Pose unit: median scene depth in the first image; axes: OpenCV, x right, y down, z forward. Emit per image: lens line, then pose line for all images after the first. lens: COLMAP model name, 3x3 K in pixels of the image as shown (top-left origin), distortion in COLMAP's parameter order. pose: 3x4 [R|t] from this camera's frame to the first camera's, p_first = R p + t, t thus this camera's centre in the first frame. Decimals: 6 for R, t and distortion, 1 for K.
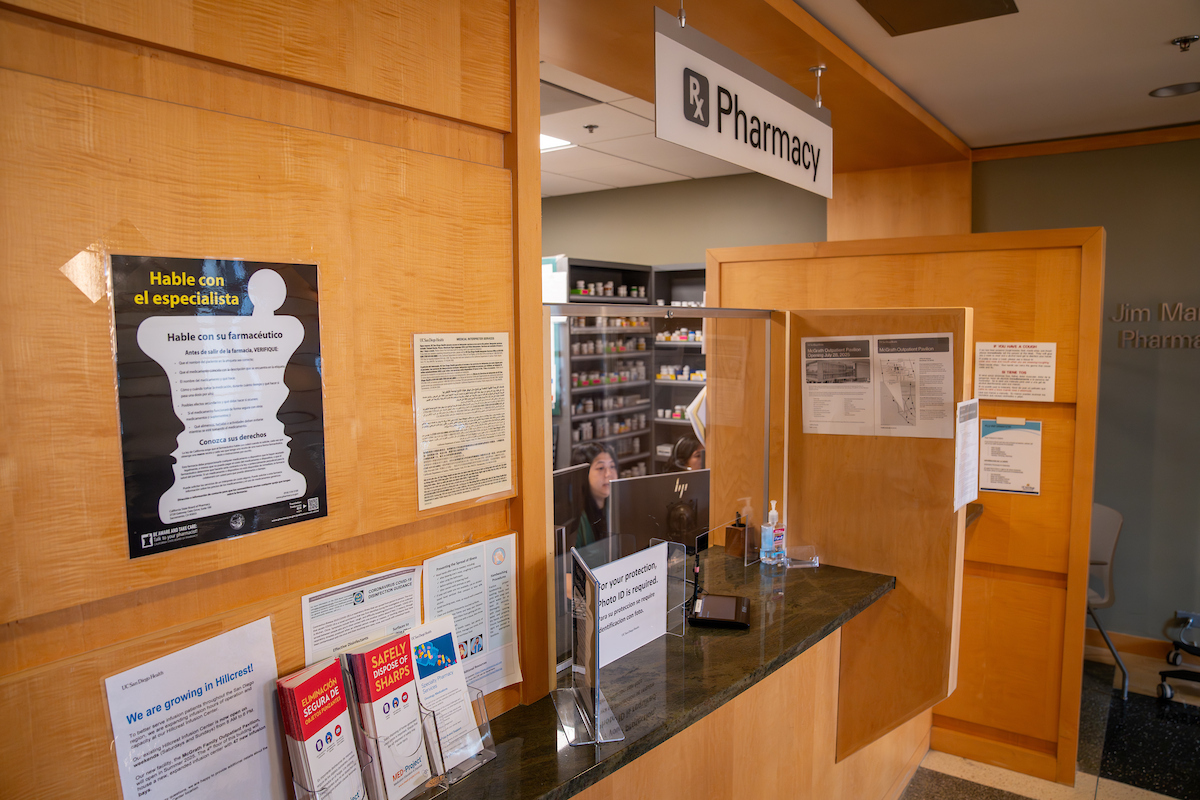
lens RADIAL K [[826.8, 0, 600.0], [0, 826.8, 400.0], [0, 0, 1]] dist [-0.131234, 0.097837]
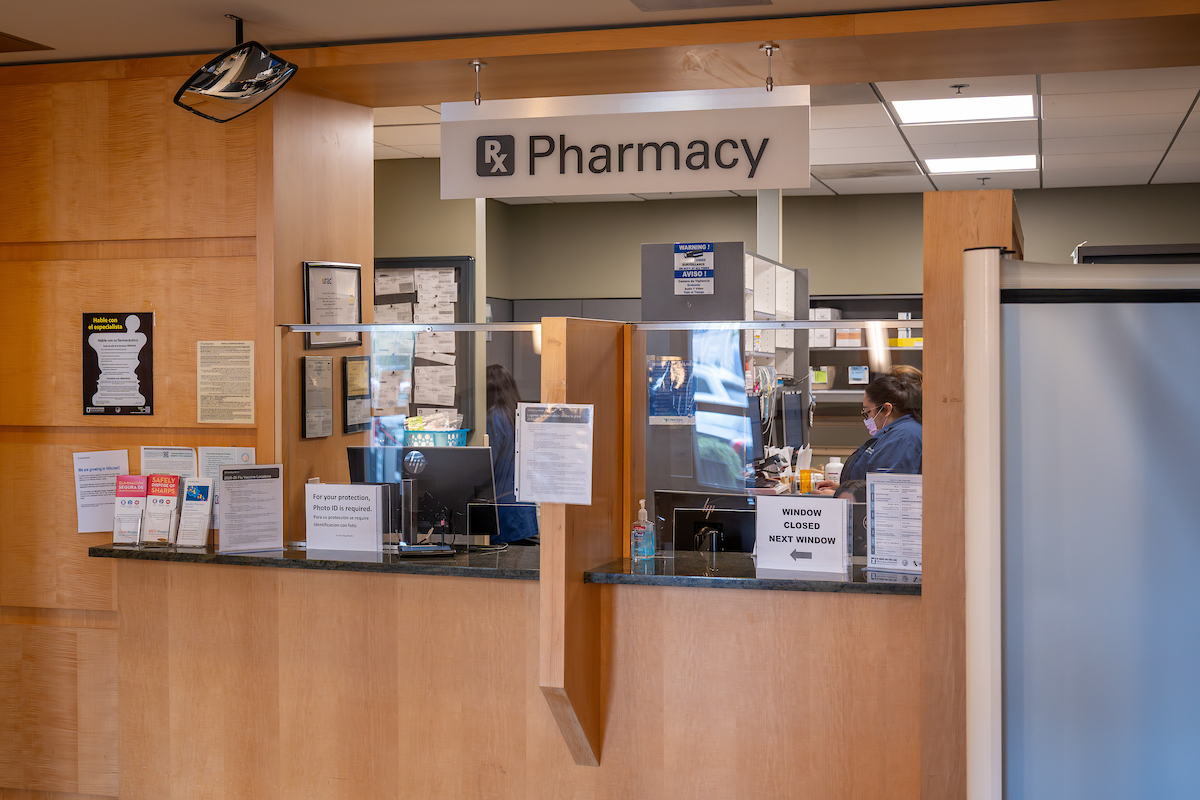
lens RADIAL K [[1611.7, 0, 600.0], [0, 1611.7, 400.0], [0, 0, 1]] dist [0.012398, 0.022371]
pose [[0.339542, 0.028080, -0.940172, 2.340532], [-0.087508, 0.996162, -0.001851, -0.005125], [0.936511, 0.082901, 0.340696, 0.308897]]
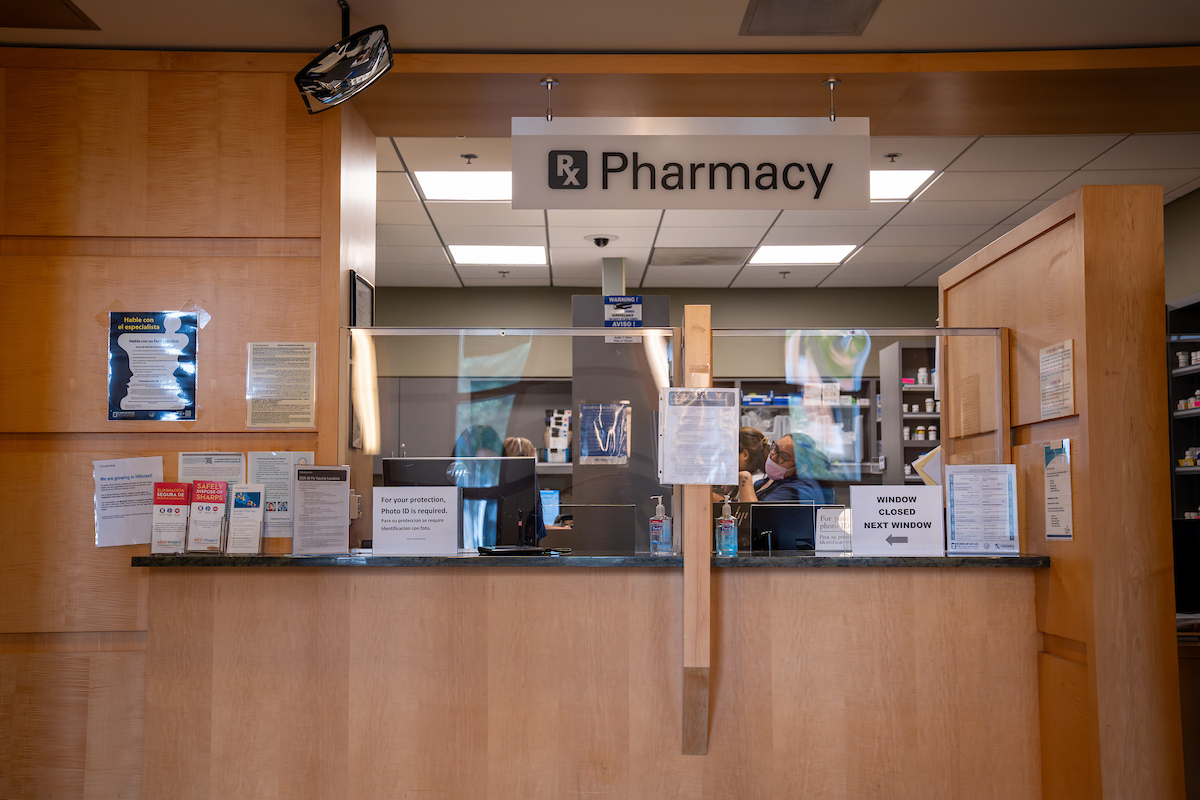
lens RADIAL K [[1441.1, 0, 600.0], [0, 1441.1, 400.0], [0, 0, 1]] dist [0.053869, 0.299128]
pose [[0.593465, -0.051763, -0.803194, 1.845541], [-0.077382, 0.989637, -0.120954, 0.250847], [0.801132, 0.133935, 0.583309, -0.242502]]
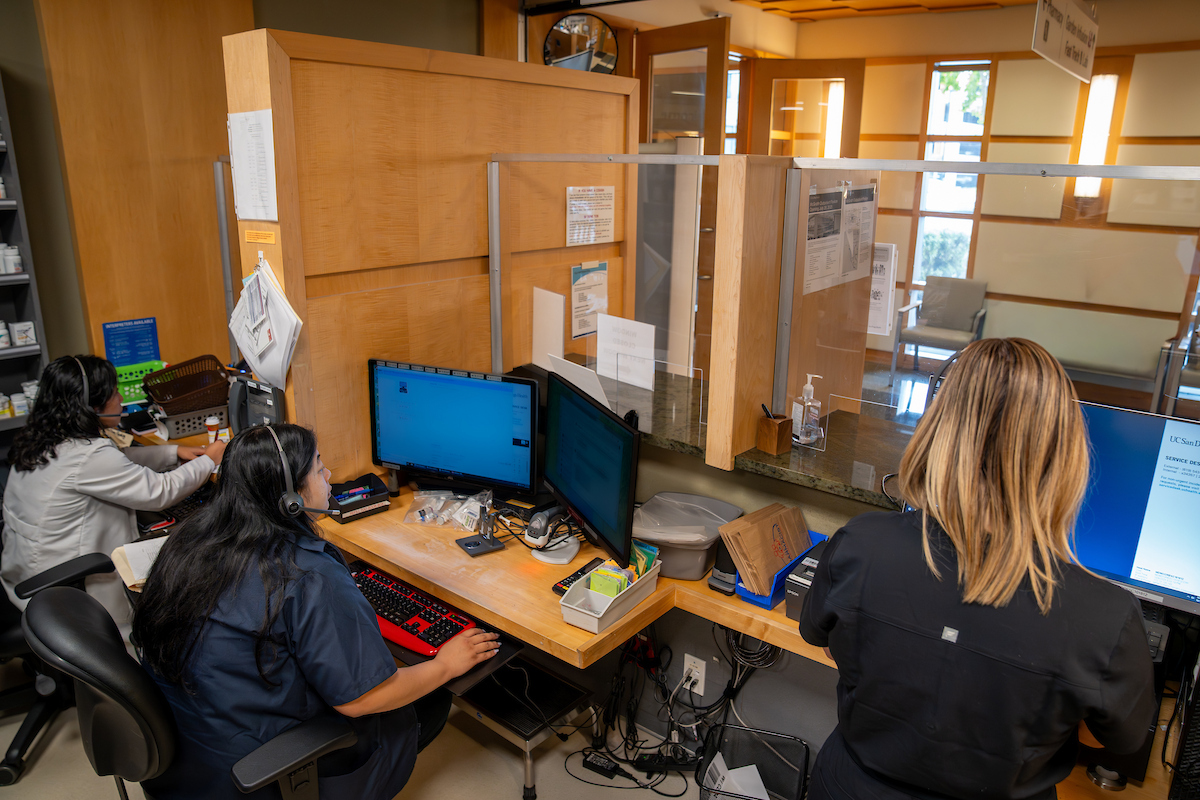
lens RADIAL K [[826.8, 0, 600.0], [0, 826.8, 400.0], [0, 0, 1]] dist [-0.131234, 0.097837]
pose [[0.052136, -0.268720, 0.961806, -0.716994], [0.074415, 0.961484, 0.264596, -0.112701], [-0.995864, 0.057777, 0.070125, 1.234472]]
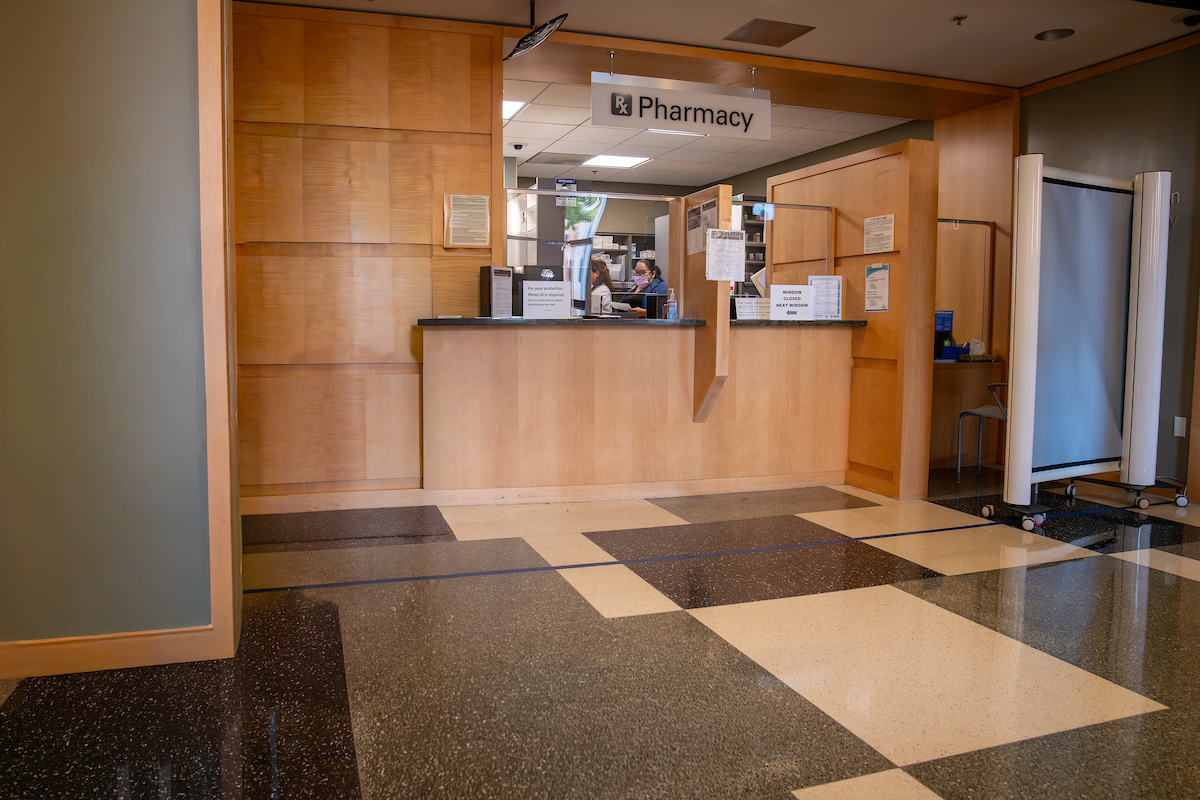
lens RADIAL K [[865.5, 0, 586.8], [0, 865.5, 390.5], [0, 0, 1]] dist [-0.133338, 0.101832]
pose [[0.811423, 0.060562, -0.581313, 1.389931], [-0.063897, 0.997847, 0.014767, 0.381131], [0.580956, 0.025162, 0.813546, -0.939784]]
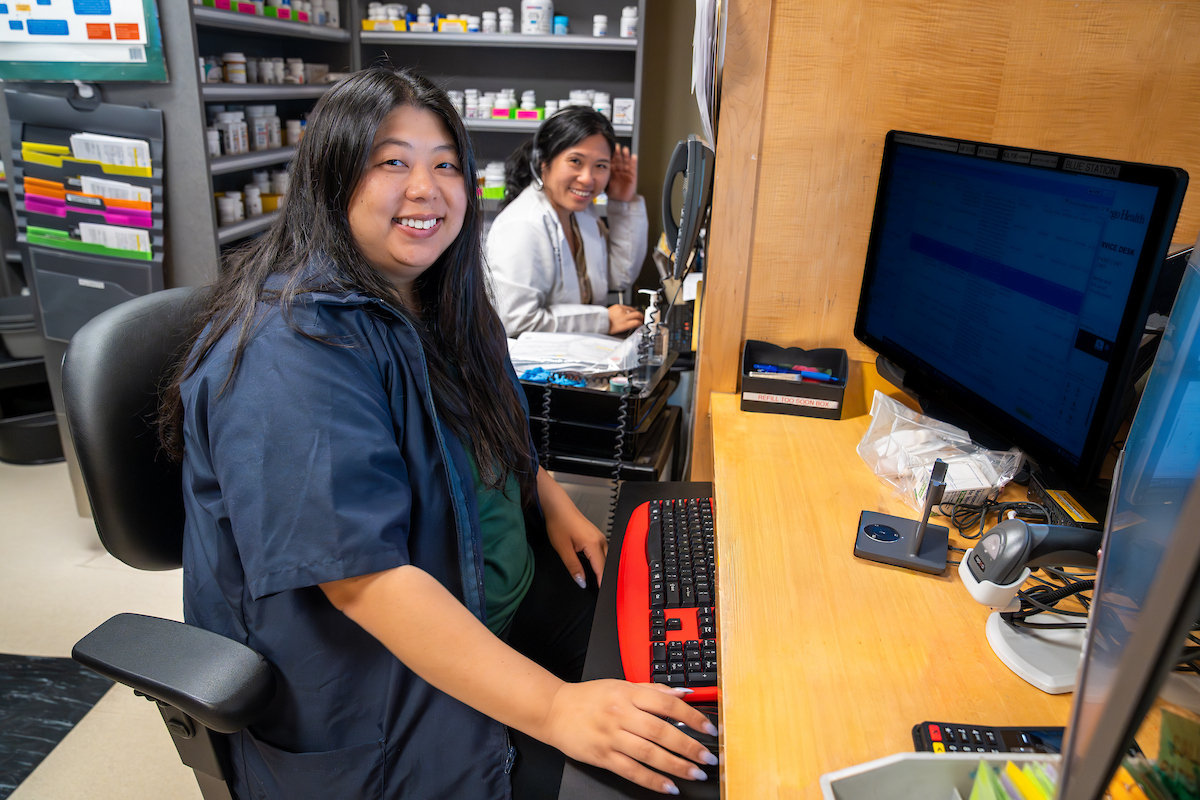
lens RADIAL K [[826.8, 0, 600.0], [0, 826.8, 400.0], [0, 0, 1]] dist [-0.131234, 0.097837]
pose [[0.869291, -0.139851, 0.474104, -0.145007], [0.000483, 0.959381, 0.282112, 0.116736], [-0.494300, -0.245009, 0.834049, 1.203112]]
